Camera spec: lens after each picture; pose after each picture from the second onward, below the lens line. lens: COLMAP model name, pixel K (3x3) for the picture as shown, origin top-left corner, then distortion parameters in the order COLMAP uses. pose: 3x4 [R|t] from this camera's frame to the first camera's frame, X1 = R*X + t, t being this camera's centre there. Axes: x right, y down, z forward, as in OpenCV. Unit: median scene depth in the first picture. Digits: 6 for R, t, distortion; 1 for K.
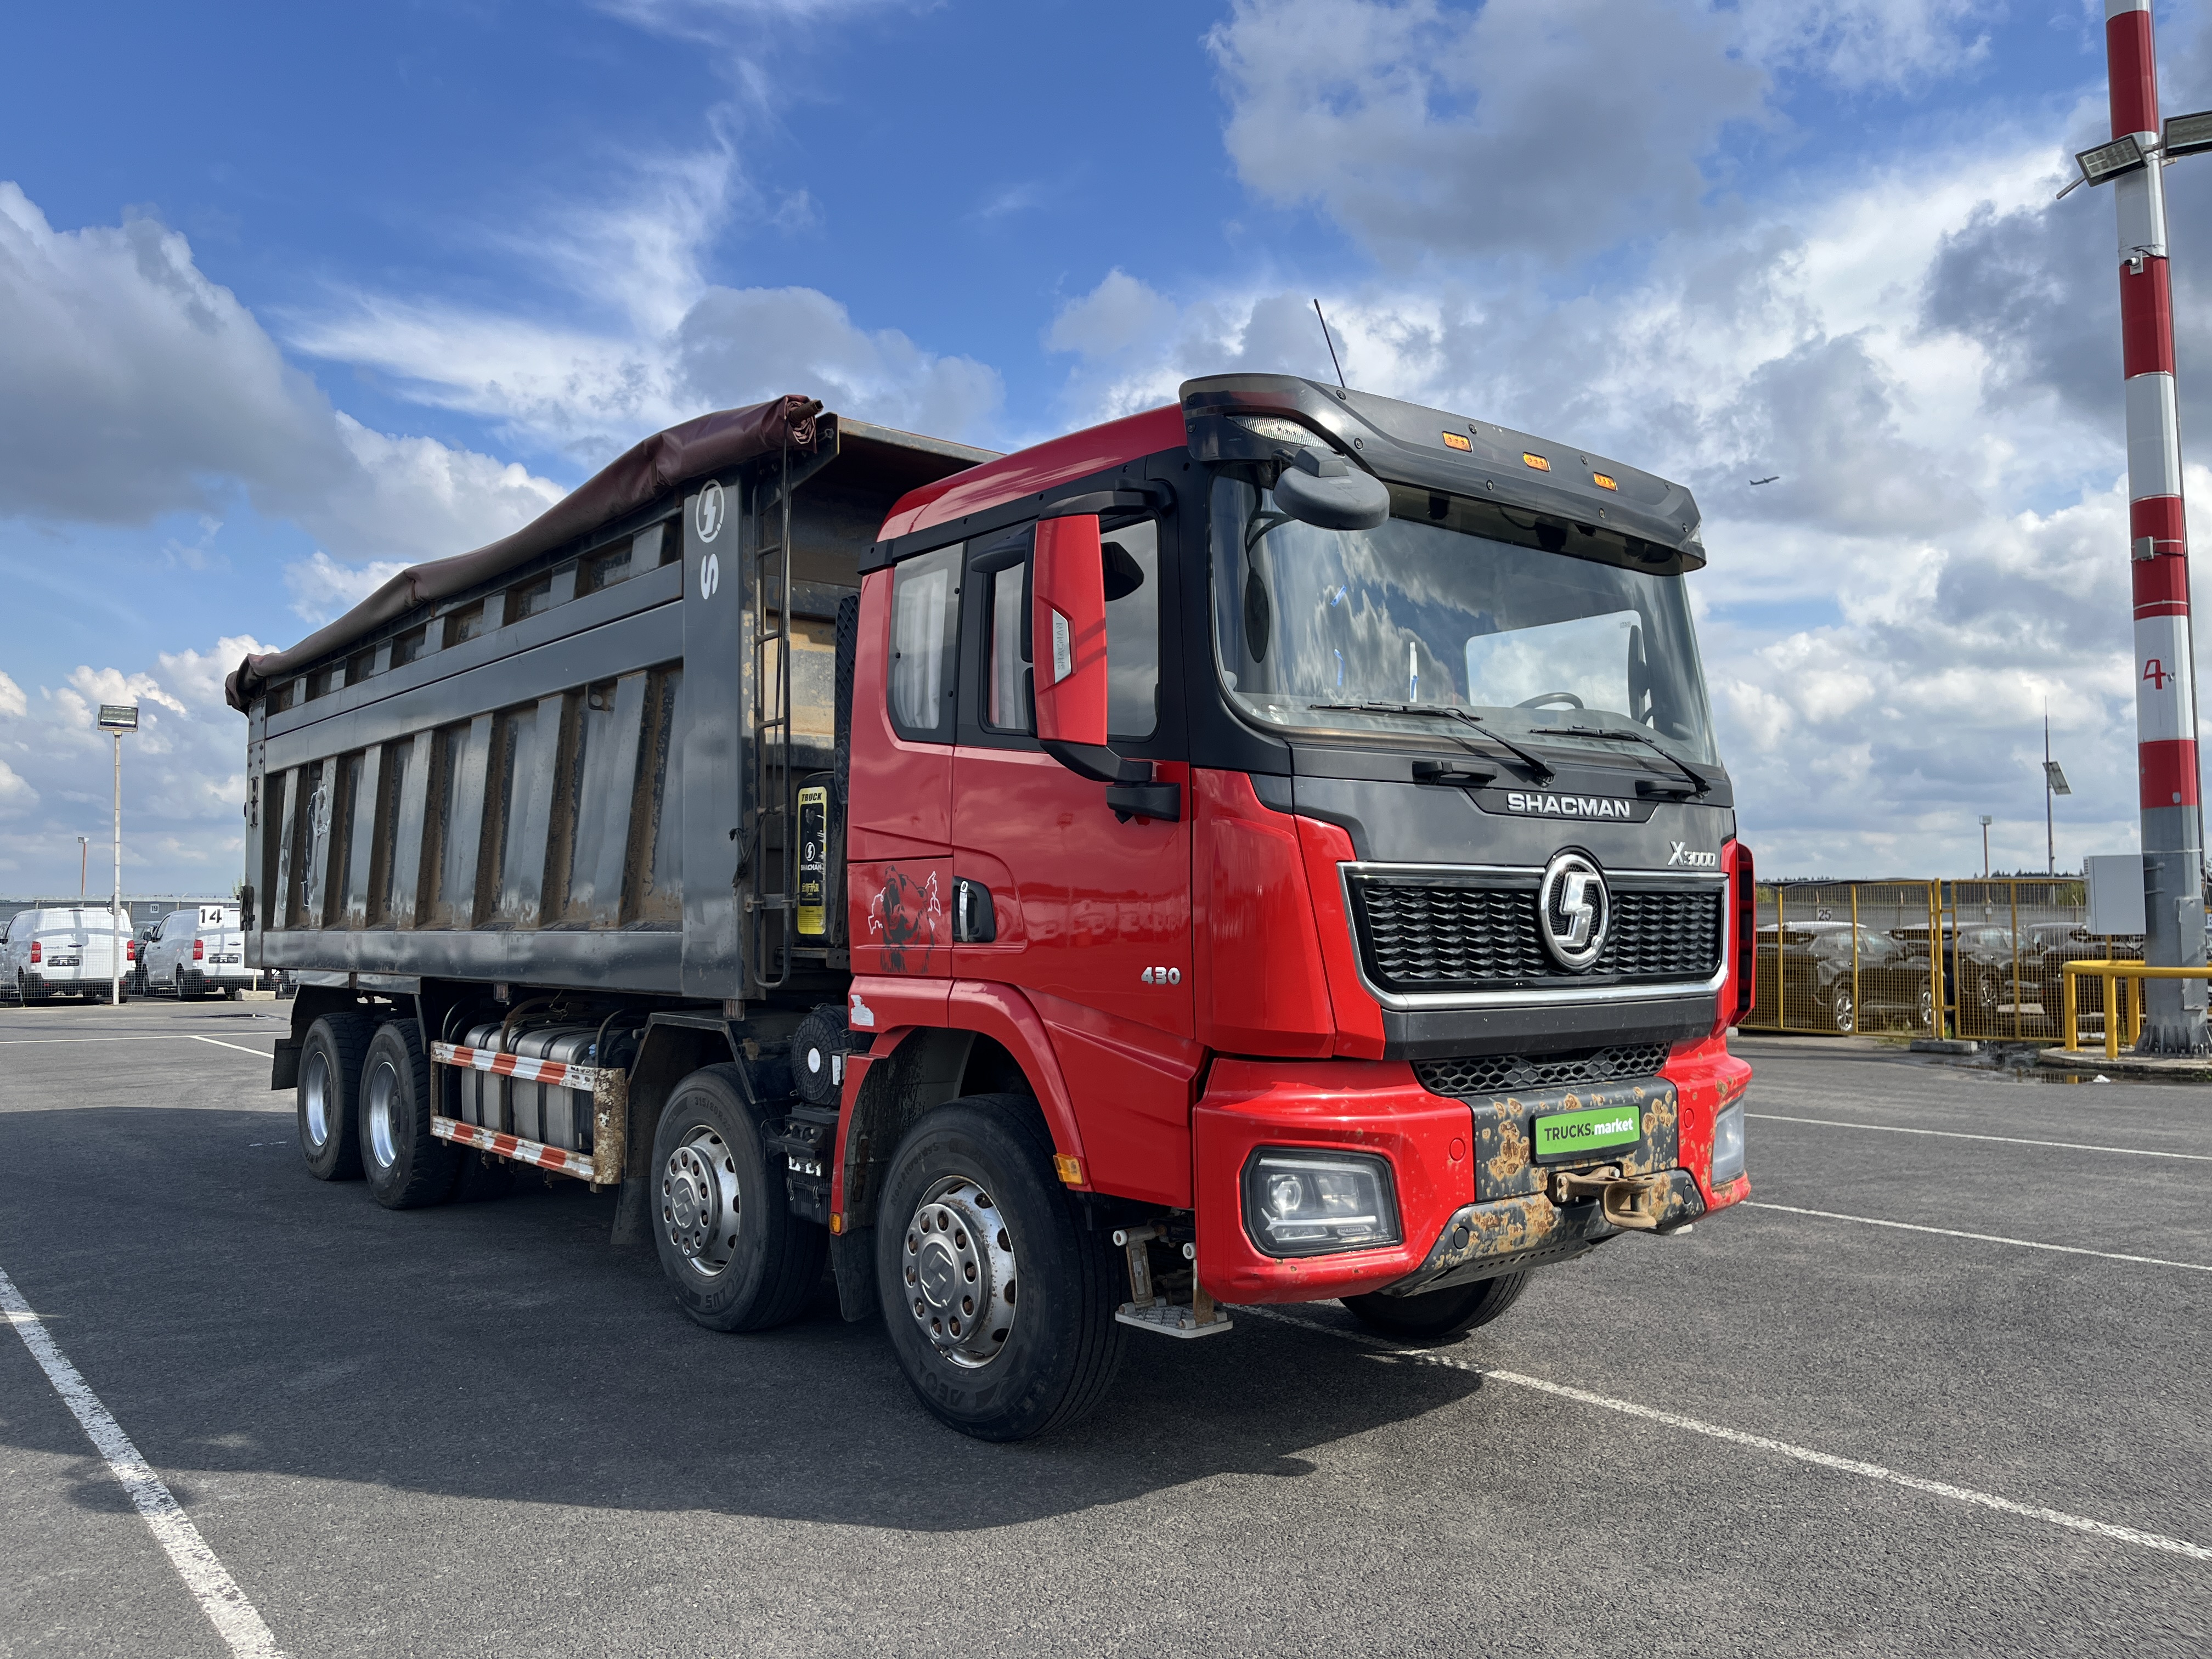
lens RADIAL K [[1672.1, 0, 1109.2], [0, 1672.1, 804.0], [0, 0, 1]] dist [0.014720, 0.004574]
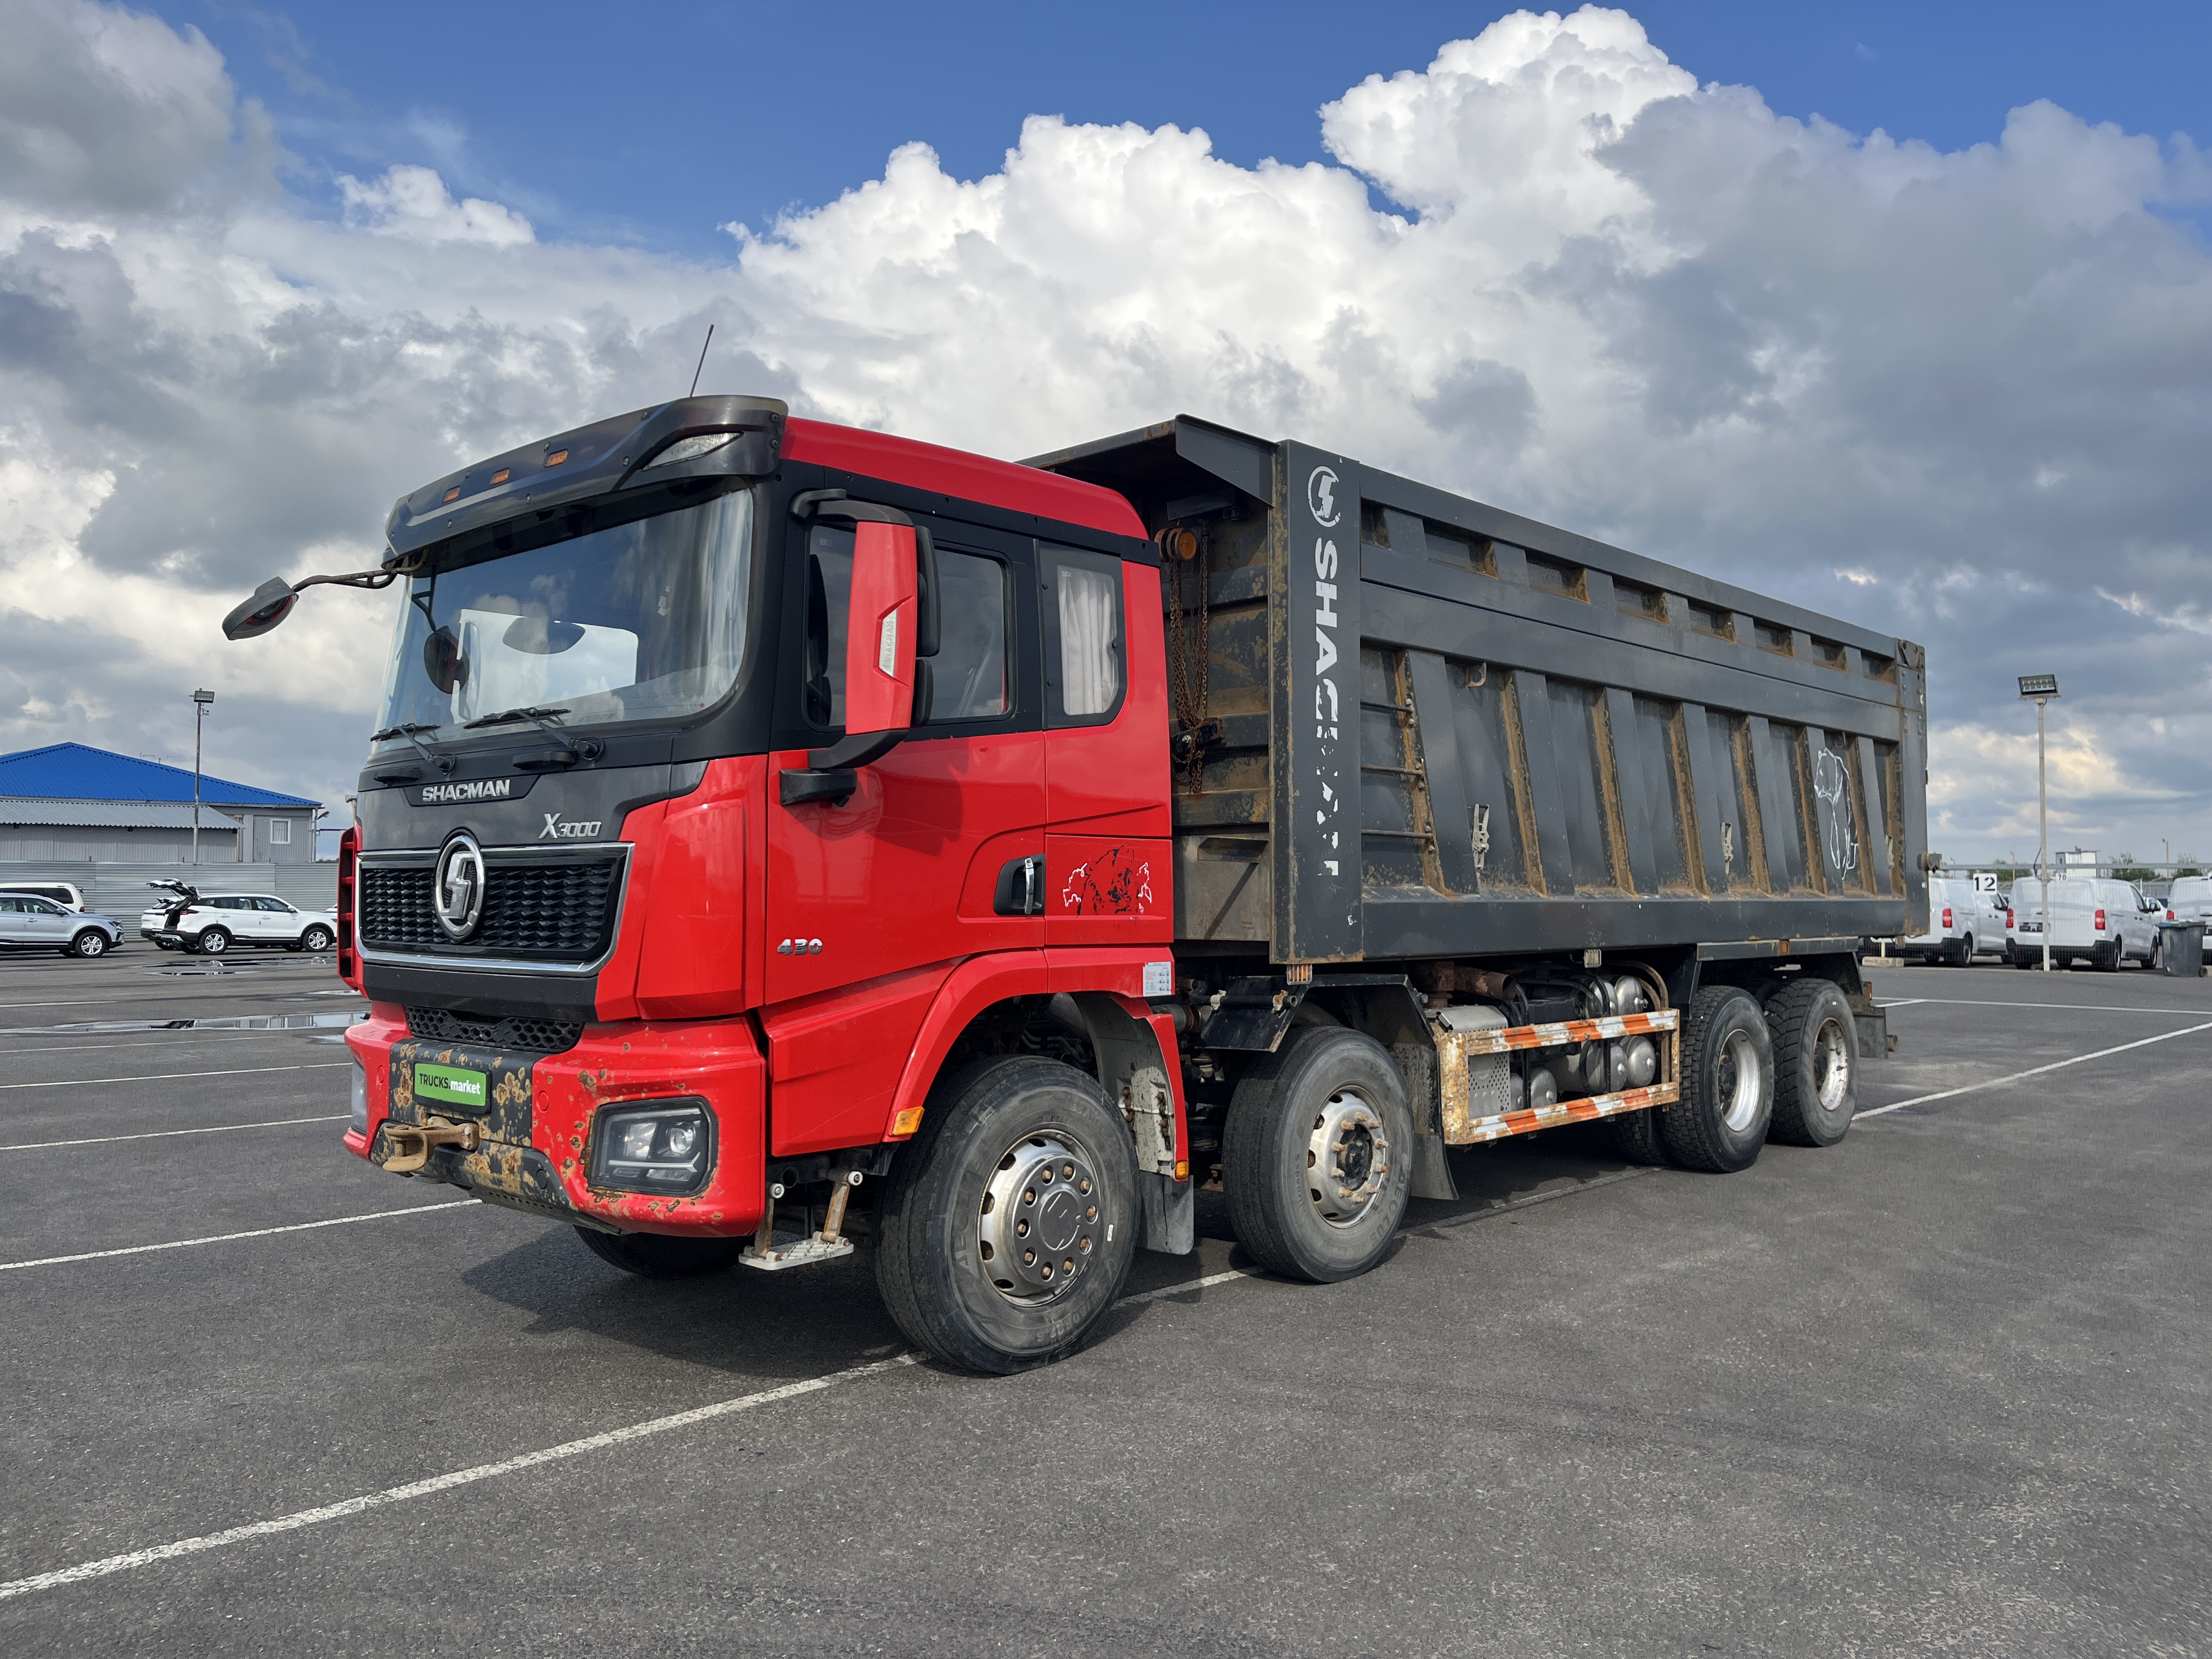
lens RADIAL K [[1666.9, 0, 1109.5], [0, 1666.9, 844.8], [0, 0, 1]] dist [0.094779, -0.082448]
pose [[0.130325, -0.030484, -0.991003, 1.445962], [0.063380, 0.997739, -0.022356, 0.088806], [0.989443, -0.059896, 0.131963, 1.286353]]
